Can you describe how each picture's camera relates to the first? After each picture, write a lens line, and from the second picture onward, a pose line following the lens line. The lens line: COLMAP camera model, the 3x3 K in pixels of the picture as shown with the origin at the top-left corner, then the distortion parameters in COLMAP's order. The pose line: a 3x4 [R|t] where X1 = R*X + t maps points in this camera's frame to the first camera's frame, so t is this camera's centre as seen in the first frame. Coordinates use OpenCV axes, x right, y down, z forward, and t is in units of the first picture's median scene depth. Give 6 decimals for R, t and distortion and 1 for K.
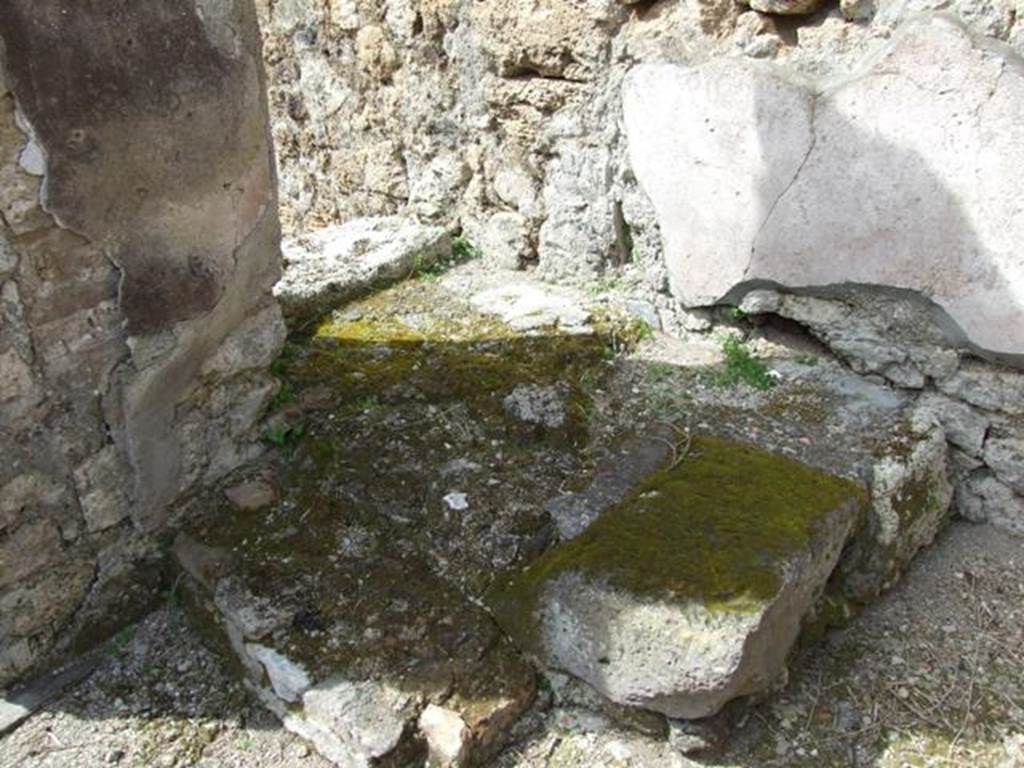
lens RADIAL K [[901.0, 0, 511.3], [0, 901.0, 371.1], [0, 0, 1]] dist [-0.034130, 0.015583]
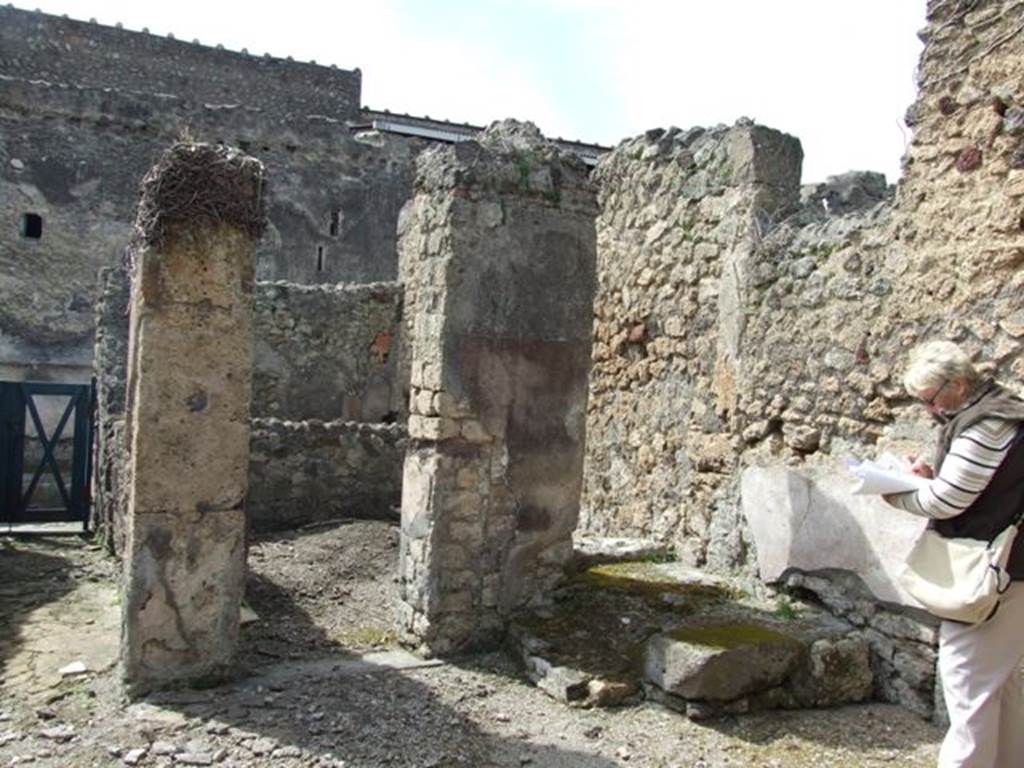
lens RADIAL K [[887.6, 0, 509.8], [0, 887.6, 378.4], [0, 0, 1]] dist [-0.048440, 0.050507]
pose [[0.920443, 0.067968, -0.384923, 0.370377], [-0.240086, 0.875419, -0.419524, 0.460645], [0.308455, 0.478562, 0.822091, -0.953452]]
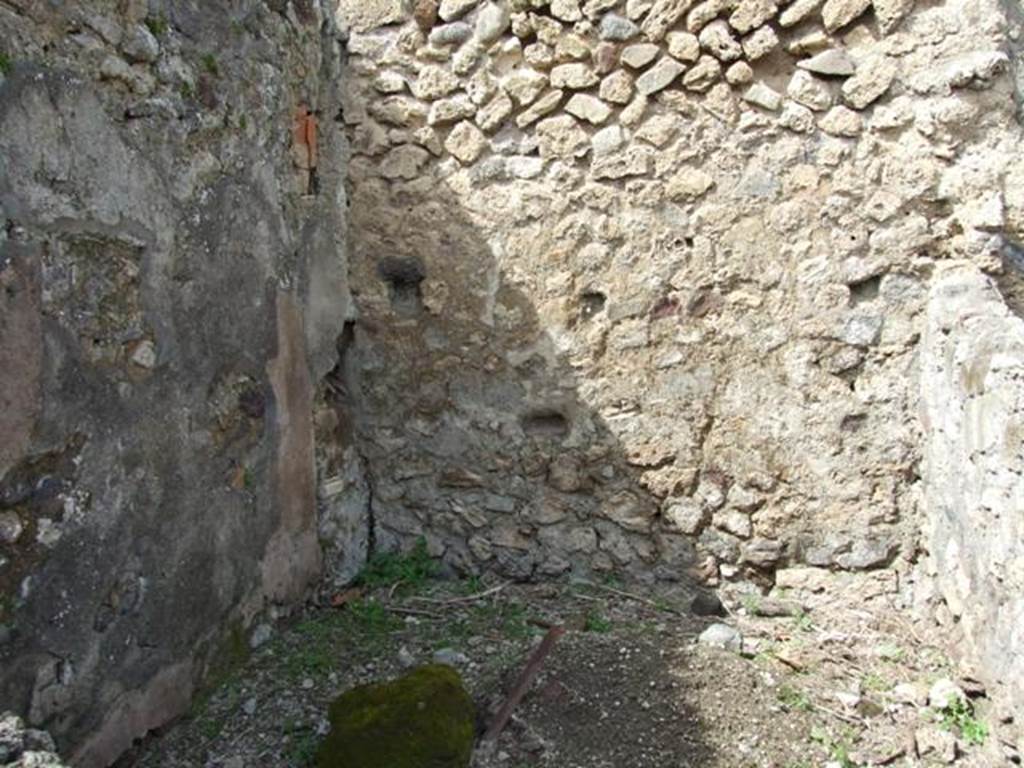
lens RADIAL K [[887.6, 0, 509.8], [0, 887.6, 378.4], [0, 0, 1]] dist [-0.048440, 0.050507]
pose [[0.899640, -0.077347, 0.429727, -1.969795], [0.221346, 0.929139, -0.296153, -0.330233], [-0.376369, 0.361549, 0.853011, 0.813977]]
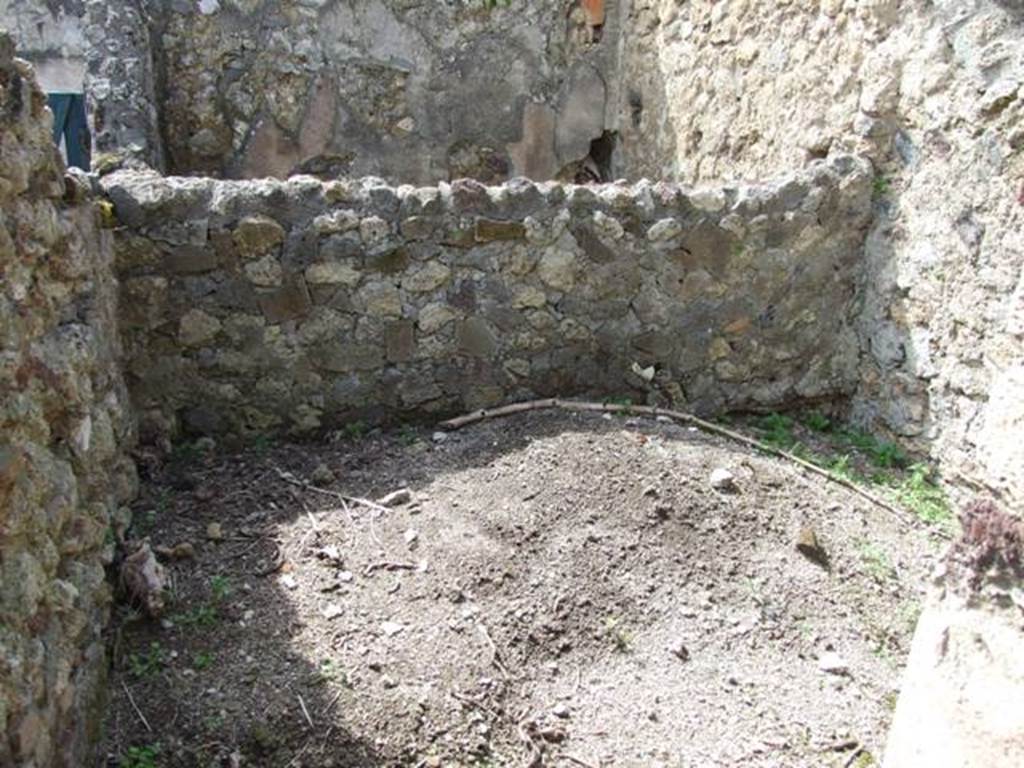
lens RADIAL K [[887.6, 0, 509.8], [0, 887.6, 378.4], [0, 0, 1]] dist [-0.048440, 0.050507]
pose [[0.831819, 0.236524, -0.502129, -0.522304], [-0.301771, 0.951990, -0.051481, -0.132564], [0.465845, 0.194351, 0.863259, 0.226099]]
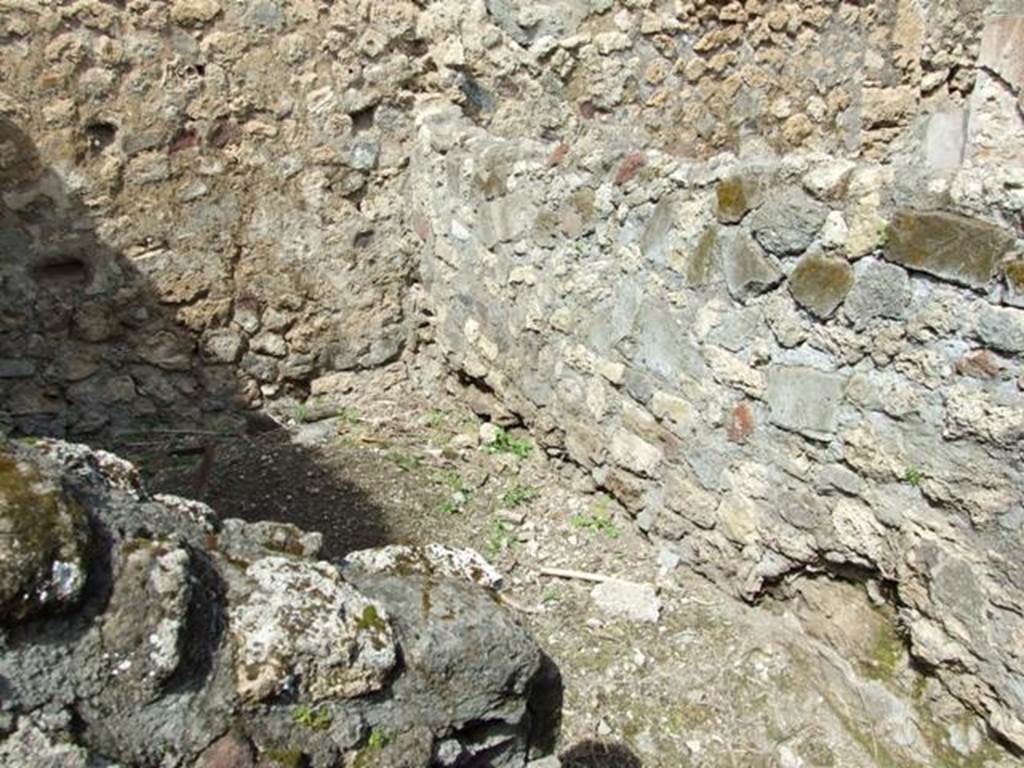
lens RADIAL K [[887.6, 0, 509.8], [0, 887.6, 378.4], [0, 0, 1]] dist [-0.048440, 0.050507]
pose [[0.364788, -0.275027, 0.889545, -2.269319], [0.435102, 0.895001, 0.098286, -0.373064], [-0.823175, 0.351189, 0.446150, 0.973359]]
